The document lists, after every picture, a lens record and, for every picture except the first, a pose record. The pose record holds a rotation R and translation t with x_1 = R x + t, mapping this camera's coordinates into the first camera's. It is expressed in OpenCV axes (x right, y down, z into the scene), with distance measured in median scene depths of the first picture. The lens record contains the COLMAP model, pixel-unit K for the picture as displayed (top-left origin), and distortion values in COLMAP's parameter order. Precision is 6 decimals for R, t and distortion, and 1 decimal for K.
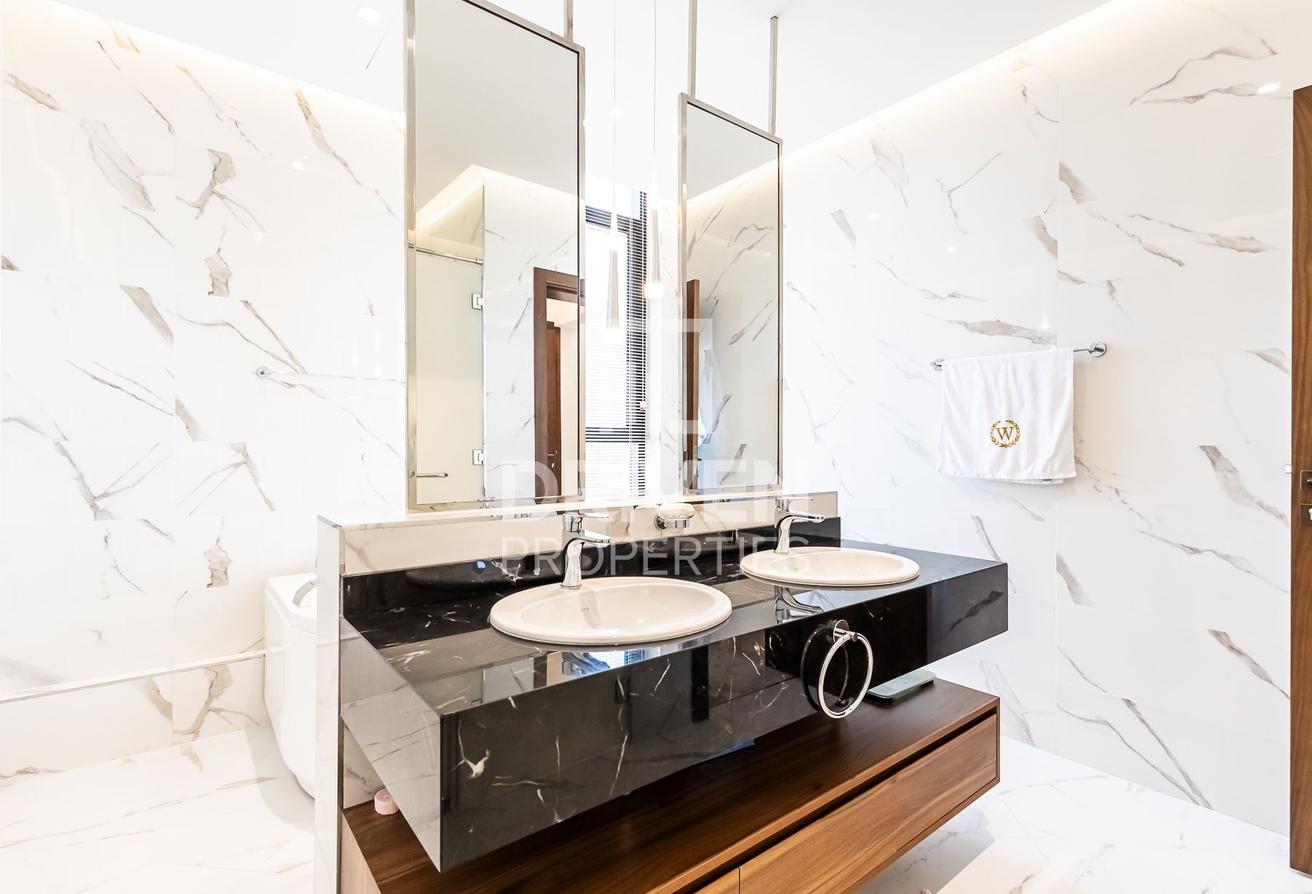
lens RADIAL K [[609.8, 0, 659.4], [0, 609.8, 453.8], [0, 0, 1]] dist [0.005777, -0.000023]
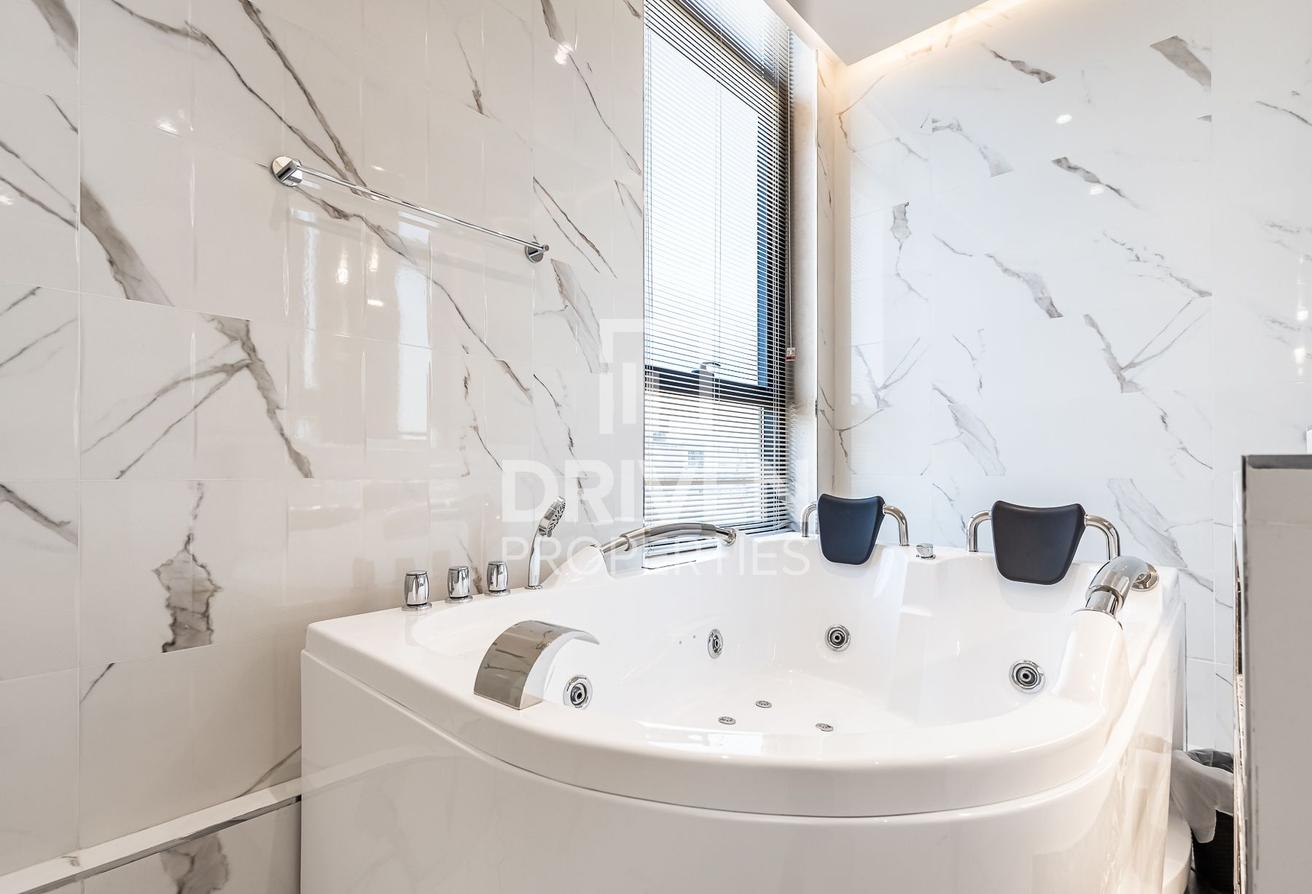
lens RADIAL K [[609.8, 0, 641.4], [0, 609.8, 475.7], [0, 0, 1]] dist [0.005777, -0.000023]
pose [[0.988854, -0.001378, 0.148881, -0.467257], [0.001507, 0.999999, -0.000751, 0.096378], [-0.148880, 0.000967, 0.988855, 0.525125]]
